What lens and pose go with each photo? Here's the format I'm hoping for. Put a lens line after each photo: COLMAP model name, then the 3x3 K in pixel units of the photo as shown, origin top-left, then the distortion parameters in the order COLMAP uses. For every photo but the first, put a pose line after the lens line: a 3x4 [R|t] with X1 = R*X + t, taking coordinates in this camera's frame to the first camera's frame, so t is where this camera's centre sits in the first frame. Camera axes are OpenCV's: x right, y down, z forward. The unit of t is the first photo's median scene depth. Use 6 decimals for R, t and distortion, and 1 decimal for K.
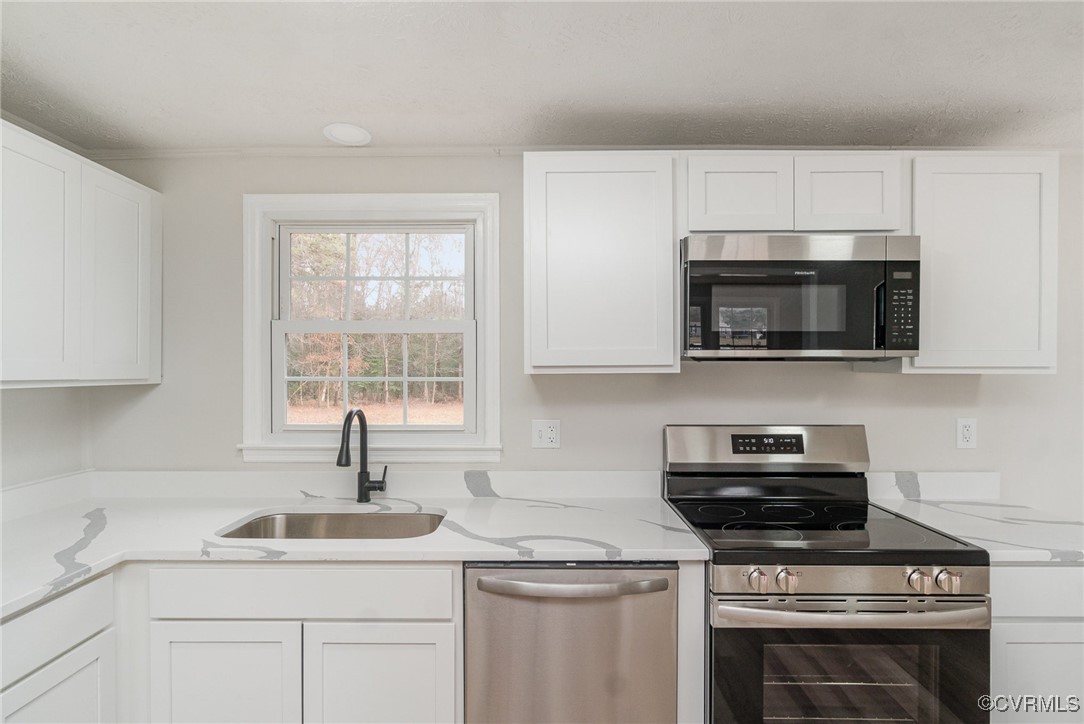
lens RADIAL K [[550.8, 0, 542.0], [0, 550.8, 362.0], [0, 0, 1]] dist [-0.001076, -0.000208]
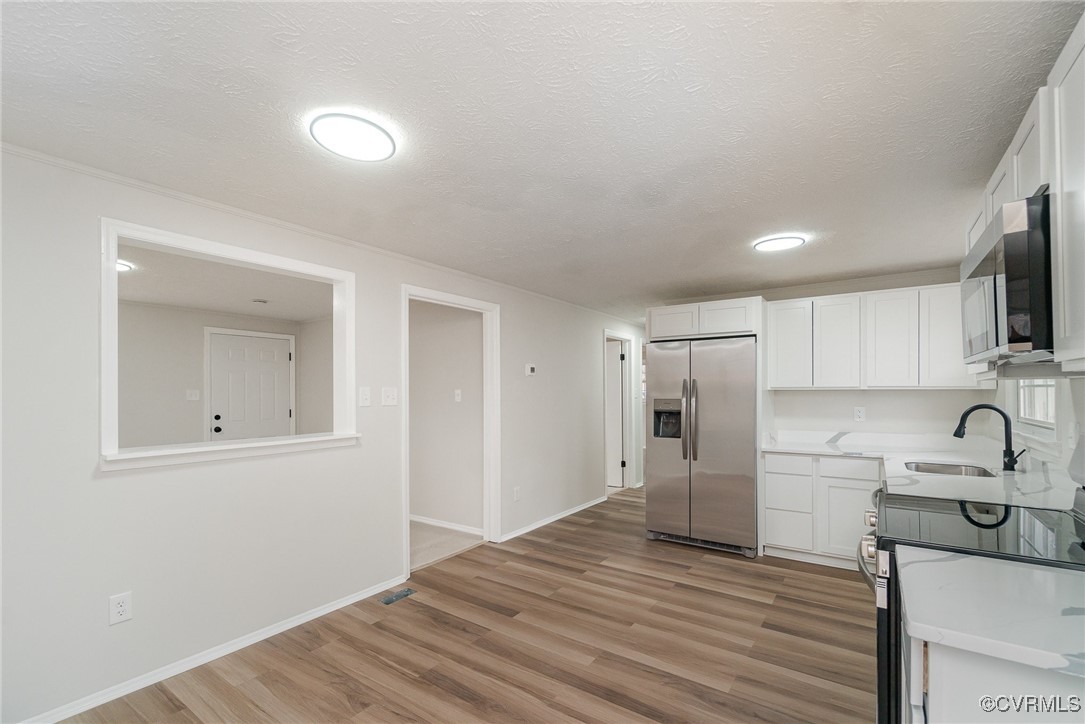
lens RADIAL K [[457.6, 0, 551.4], [0, 457.6, 391.6], [0, 0, 1]] dist [0.000998, 0.000064]
pose [[-0.553520, 0.002887, -0.832831, 1.615179], [0.014169, 0.999882, -0.005951, 0.045039], [0.832715, -0.015094, -0.553495, 0.807194]]
